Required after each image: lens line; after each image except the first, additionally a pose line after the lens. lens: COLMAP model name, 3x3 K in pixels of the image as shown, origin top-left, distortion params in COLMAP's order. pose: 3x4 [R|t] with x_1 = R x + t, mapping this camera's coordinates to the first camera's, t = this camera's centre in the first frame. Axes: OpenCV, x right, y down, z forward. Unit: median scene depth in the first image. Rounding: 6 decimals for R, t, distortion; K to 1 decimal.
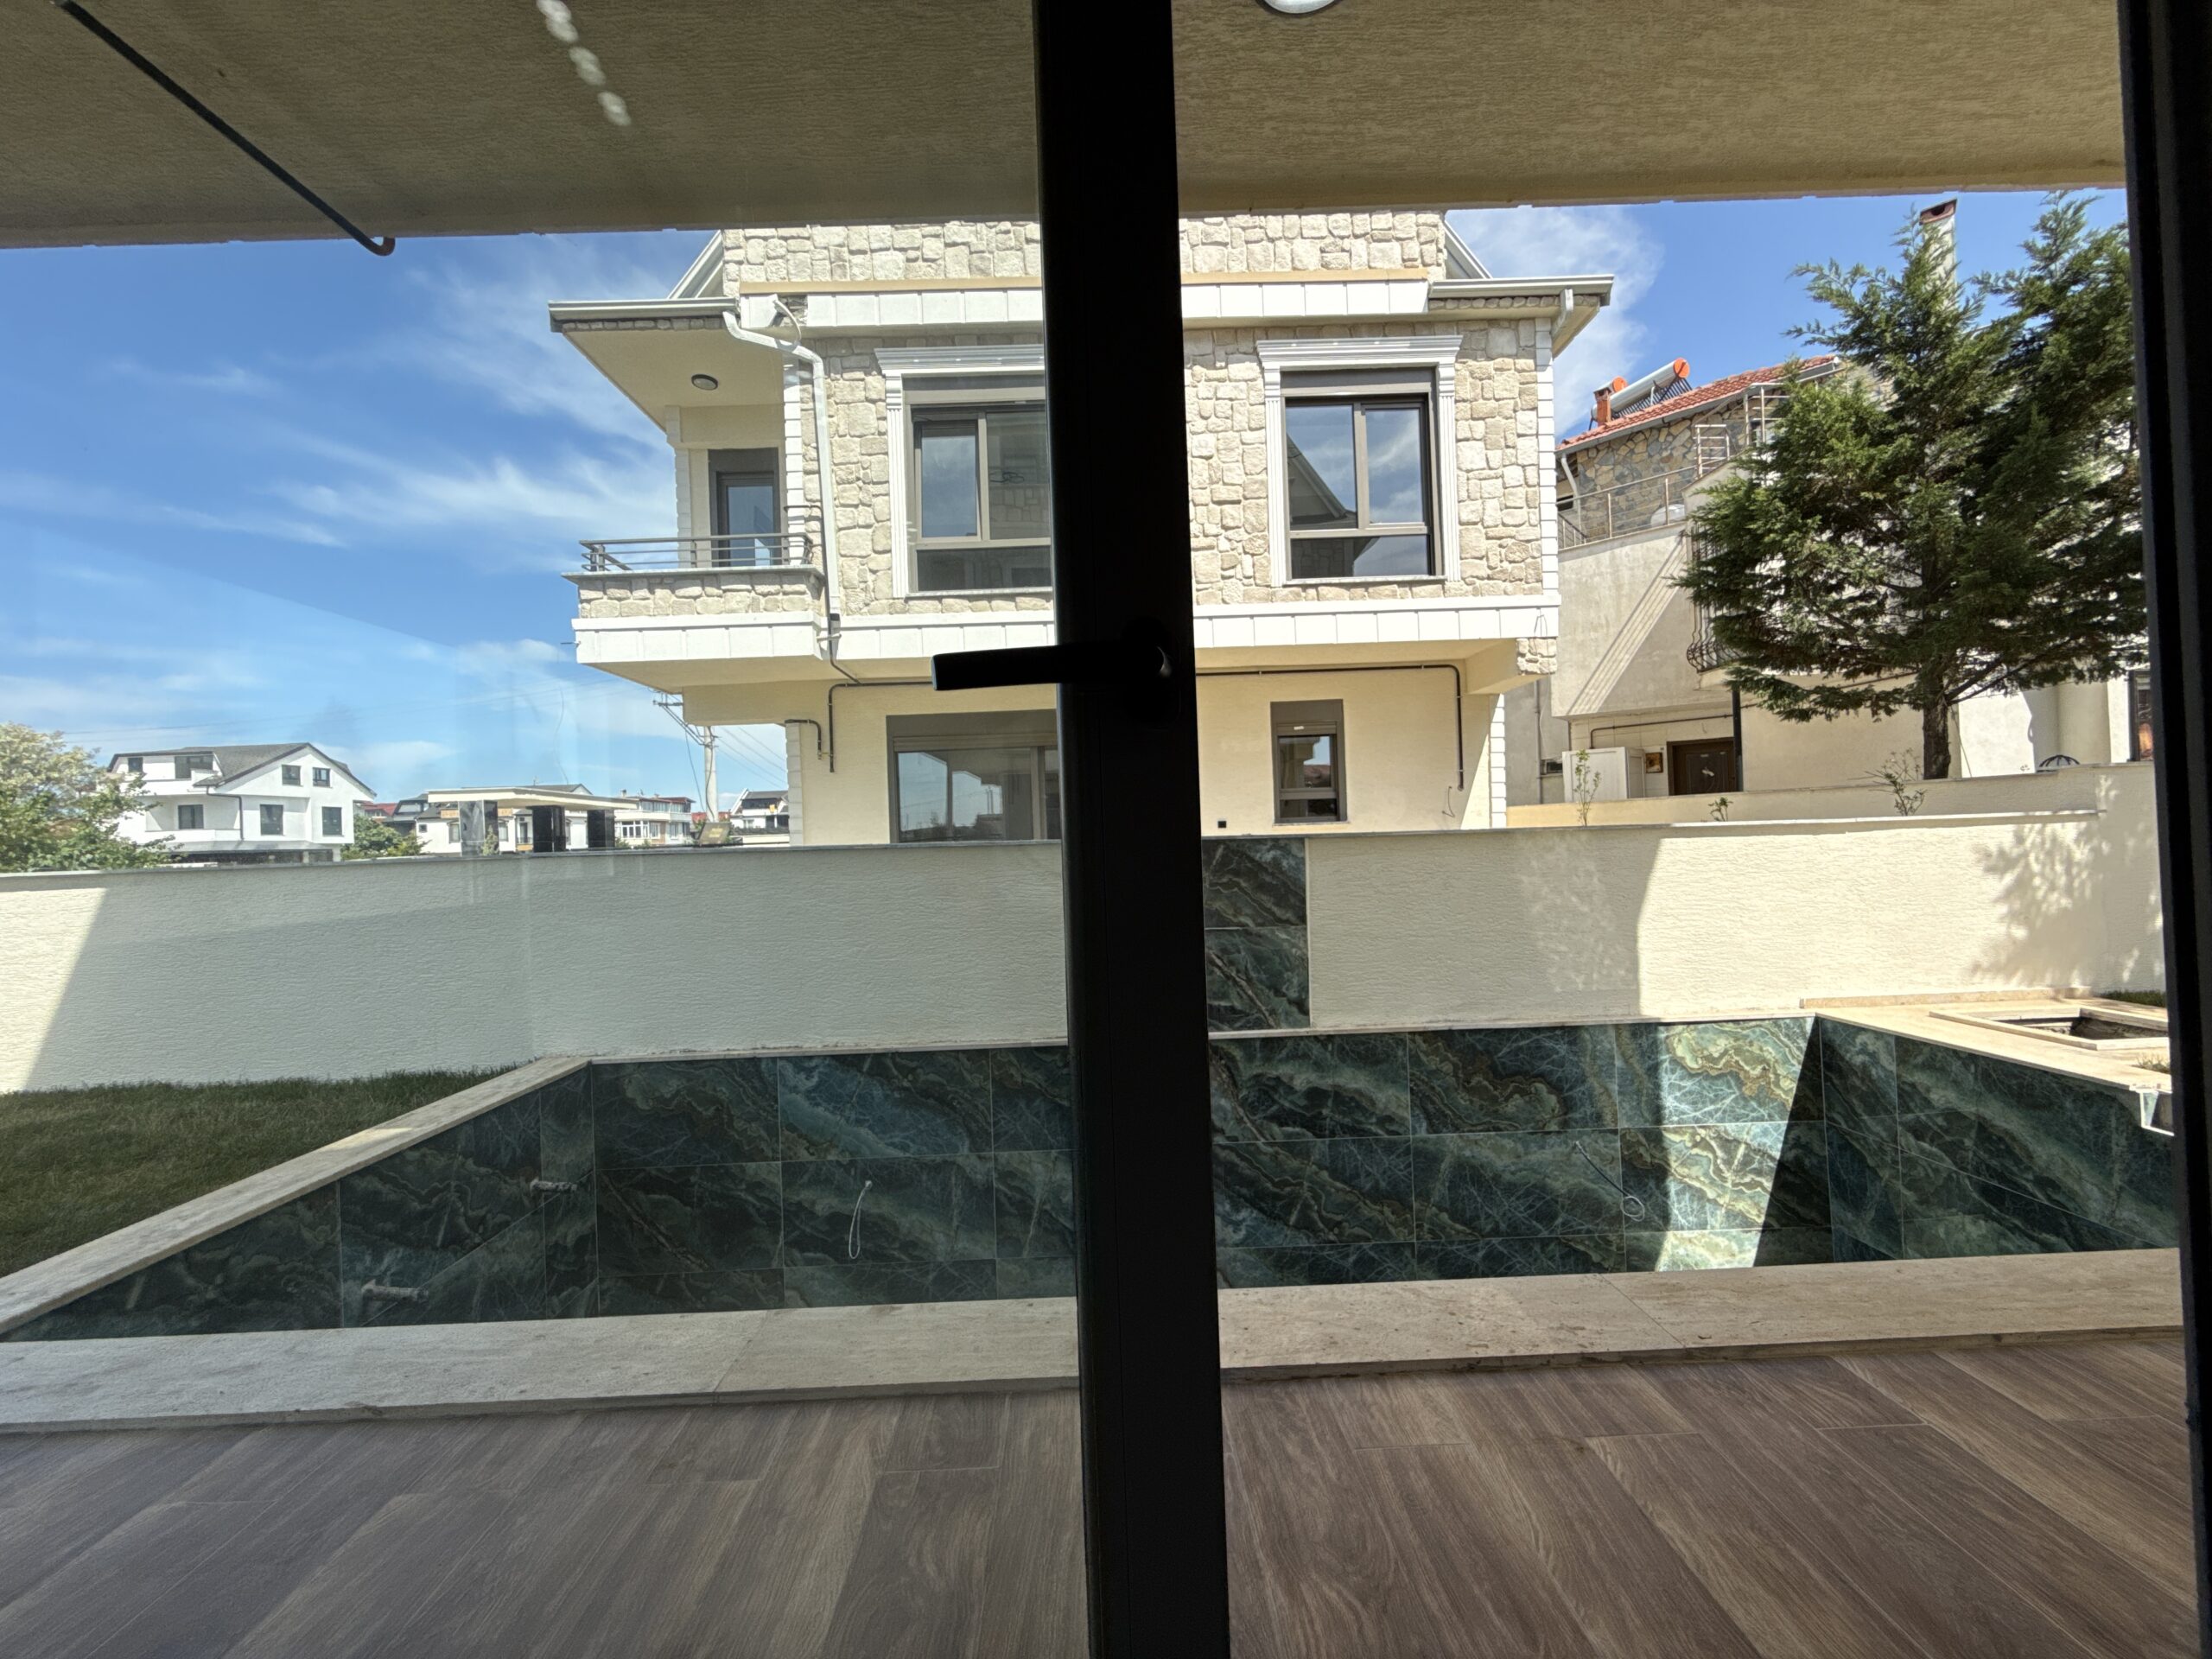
lens RADIAL K [[881.4, 0, 1106.0], [0, 881.4, 830.1], [0, 0, 1]] dist [-0.000372, 0.000287]
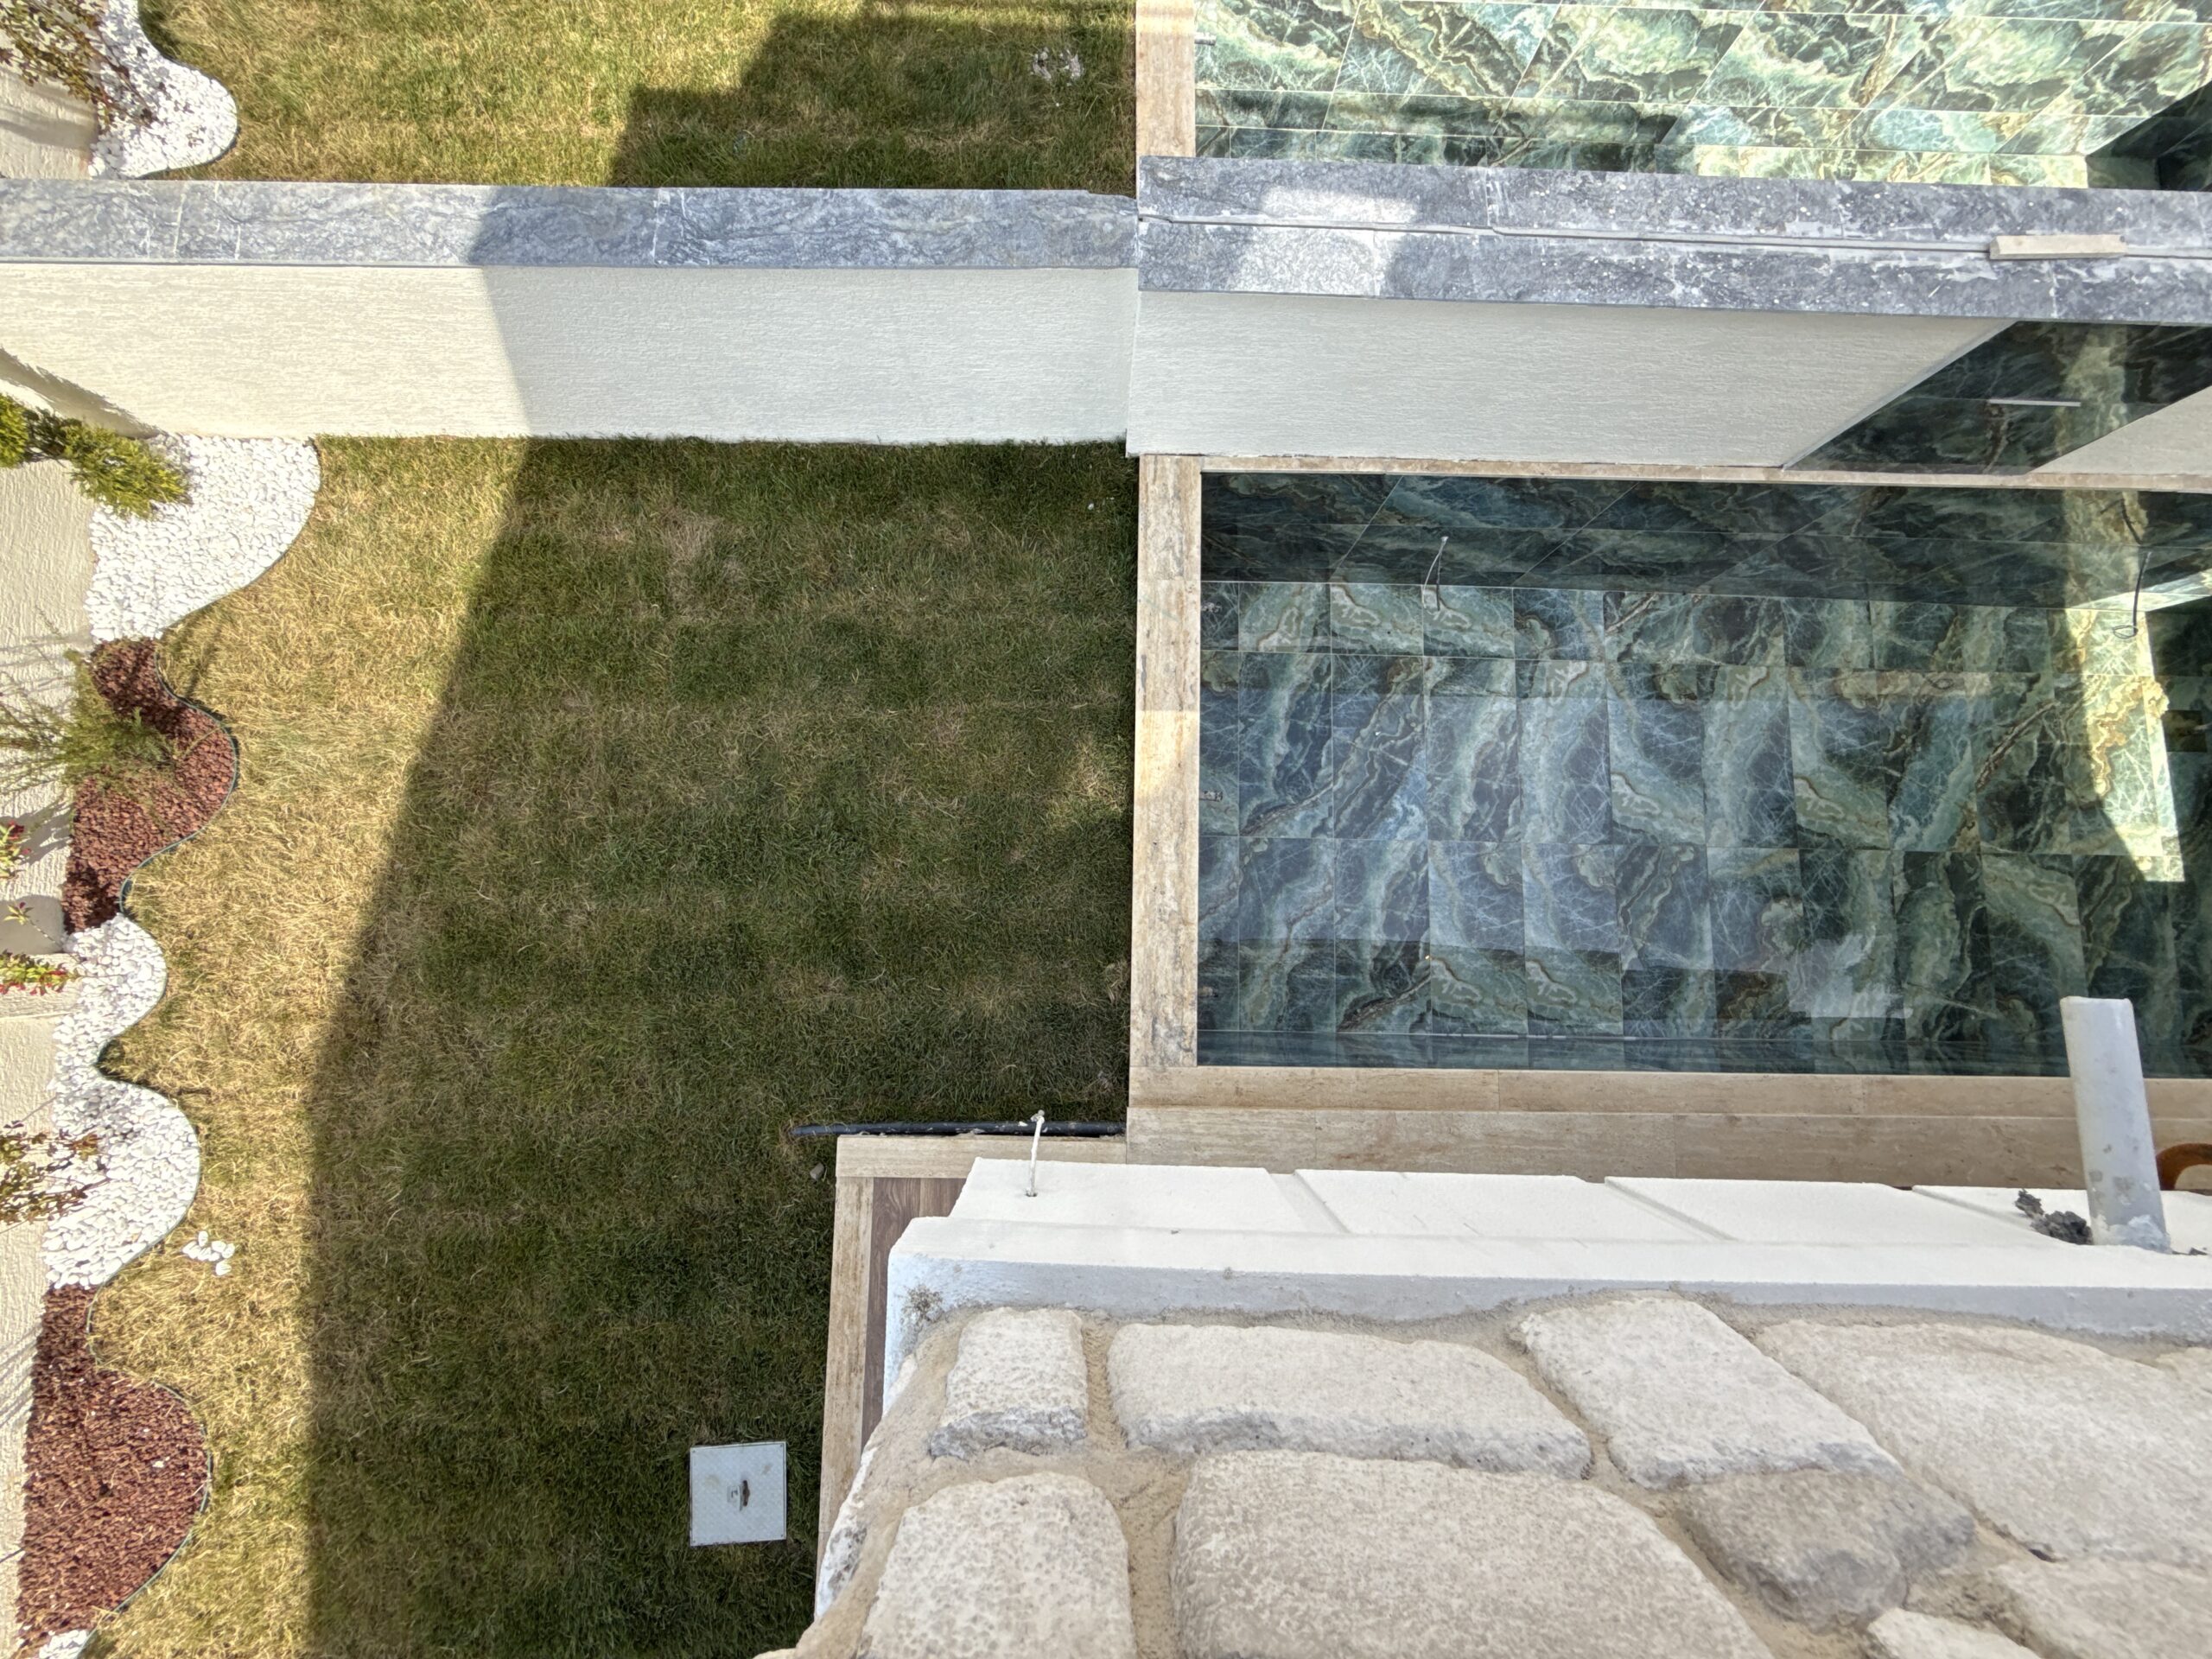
lens RADIAL K [[881.4, 0, 1104.8], [0, 881.4, 827.3], [0, 0, 1]] dist [-0.000372, 0.000287]
pose [[0.997805, 0.041243, 0.051808, -0.412514], [-0.055880, 0.104619, 0.992941, -0.323572], [0.035532, -0.993657, 0.106694, 0.323614]]
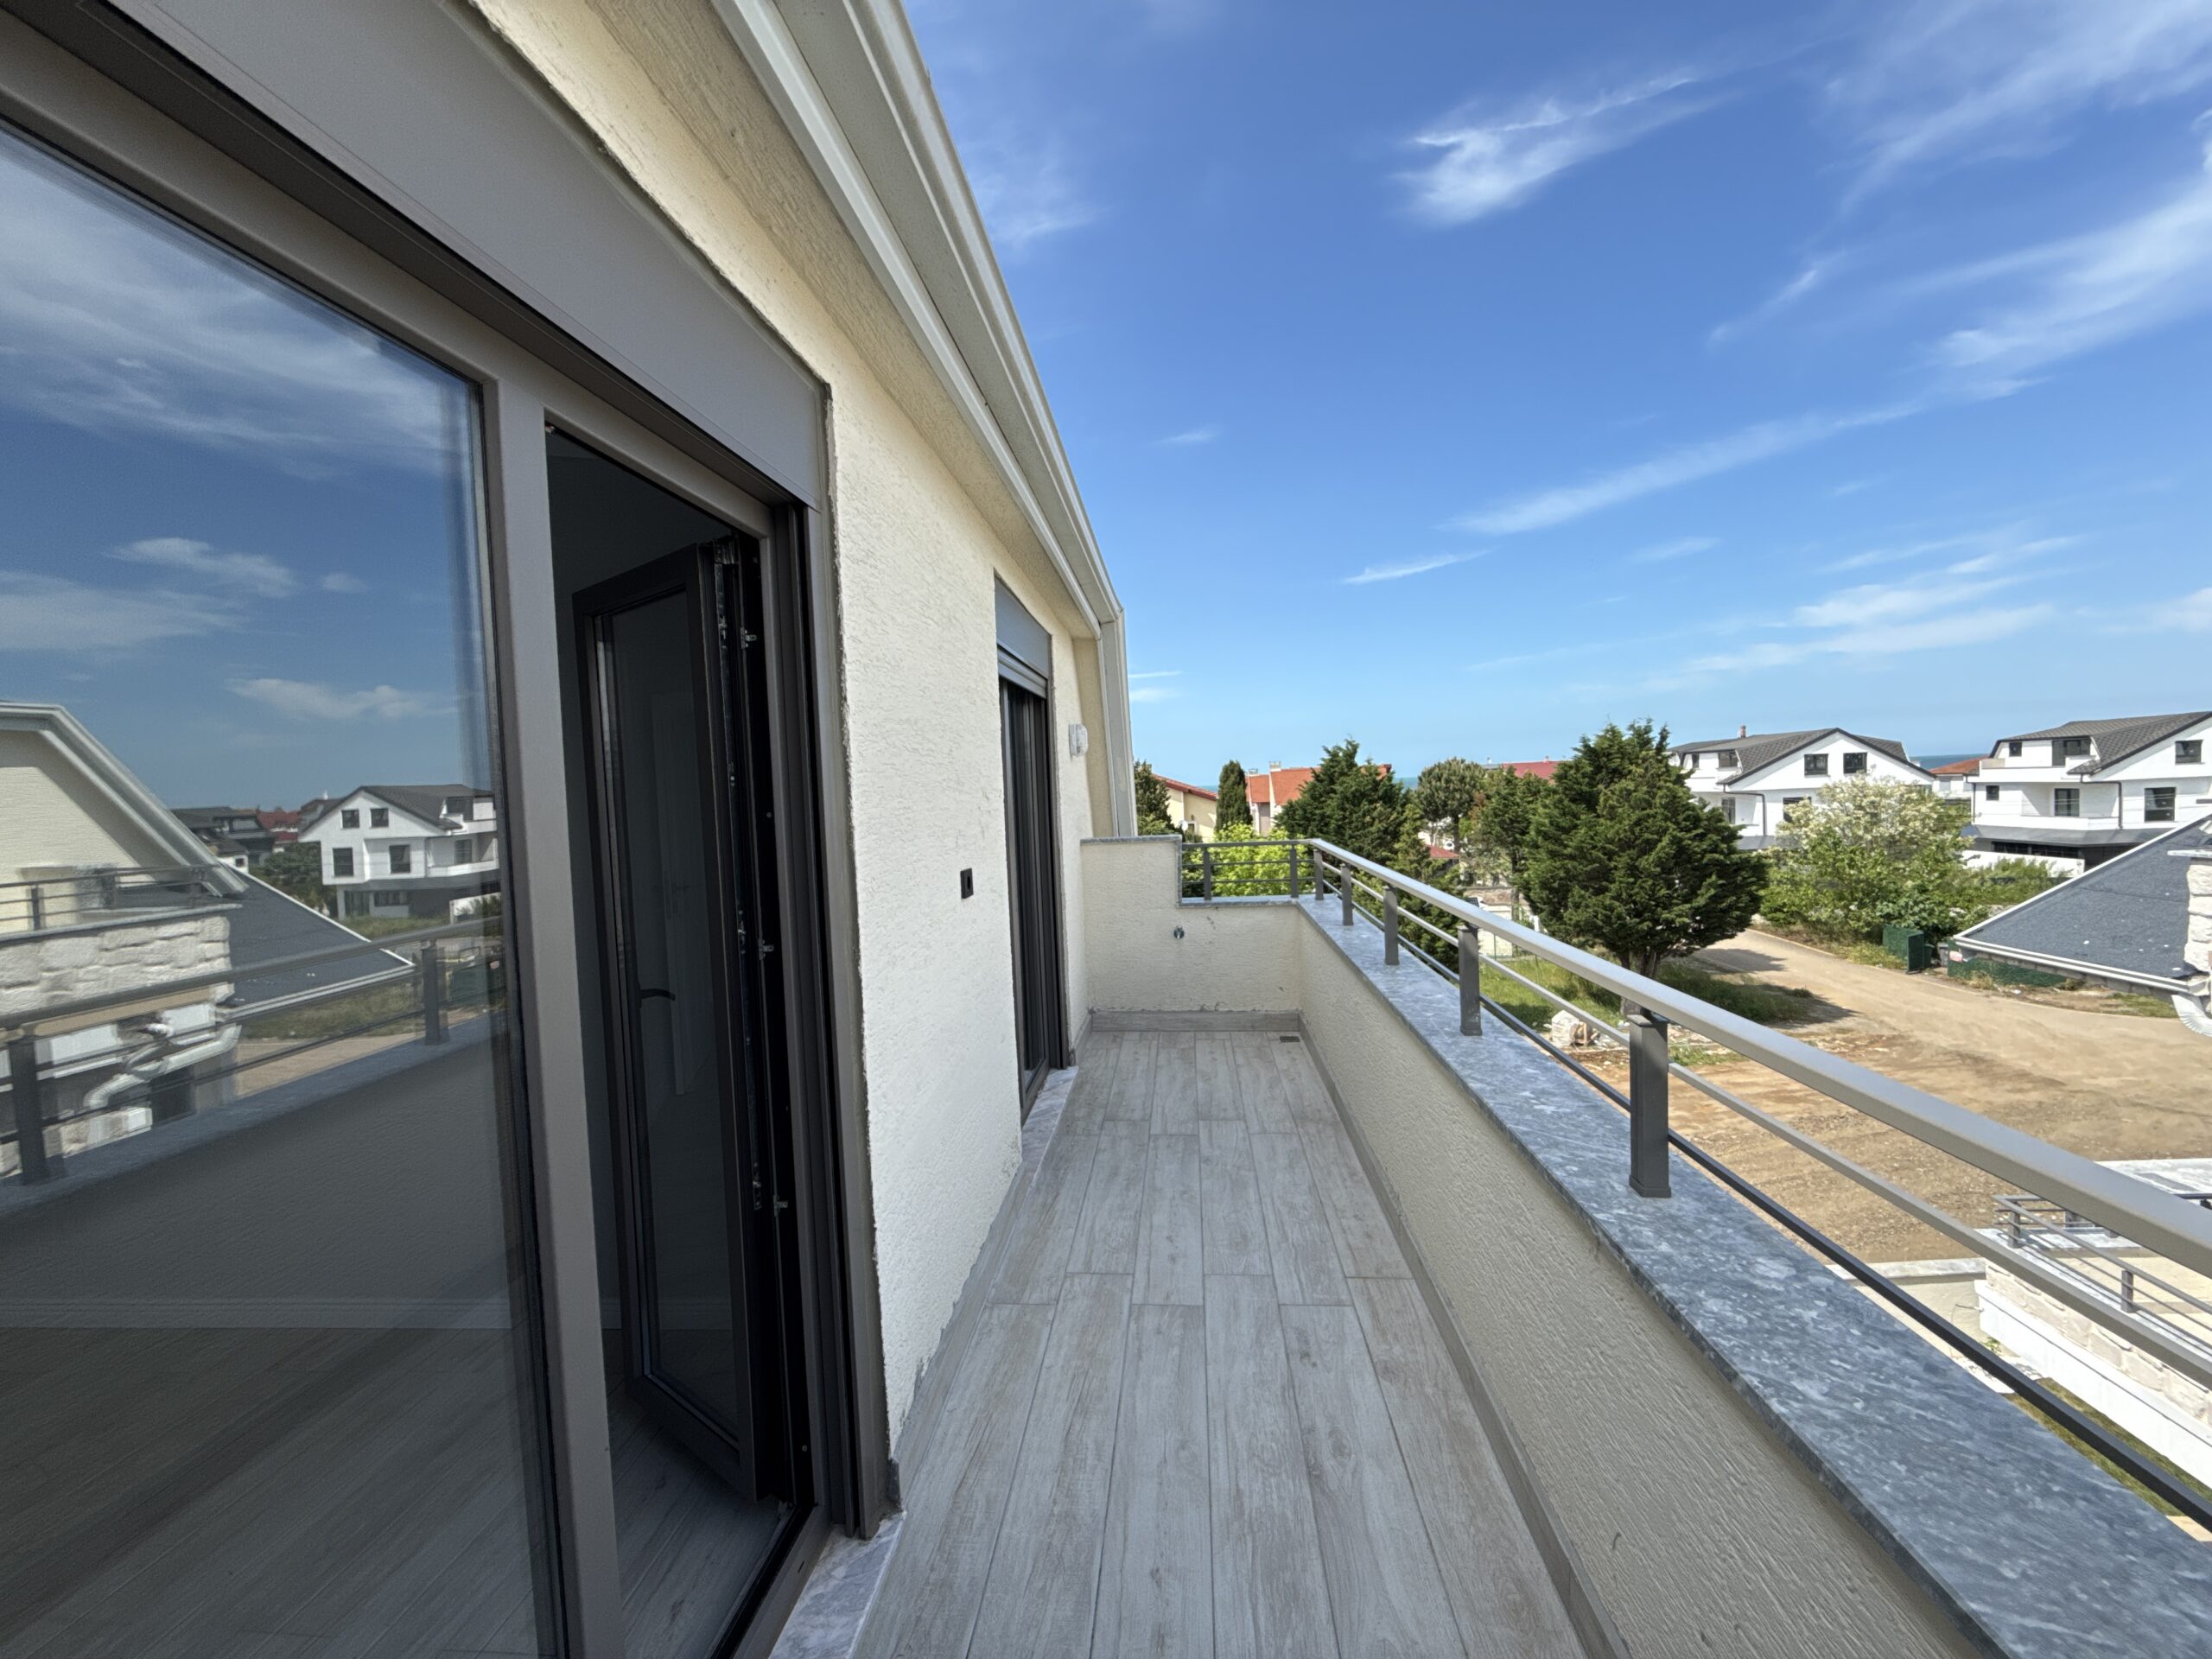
lens RADIAL K [[881.4, 0, 1105.9], [0, 881.4, 829.7], [0, 0, 1]] dist [-0.000372, 0.000287]
pose [[-0.101059, 0.085198, -0.991226, 0.315388], [0.054353, 0.995311, 0.080008, -0.779957], [0.993395, -0.045790, -0.105215, 0.231243]]
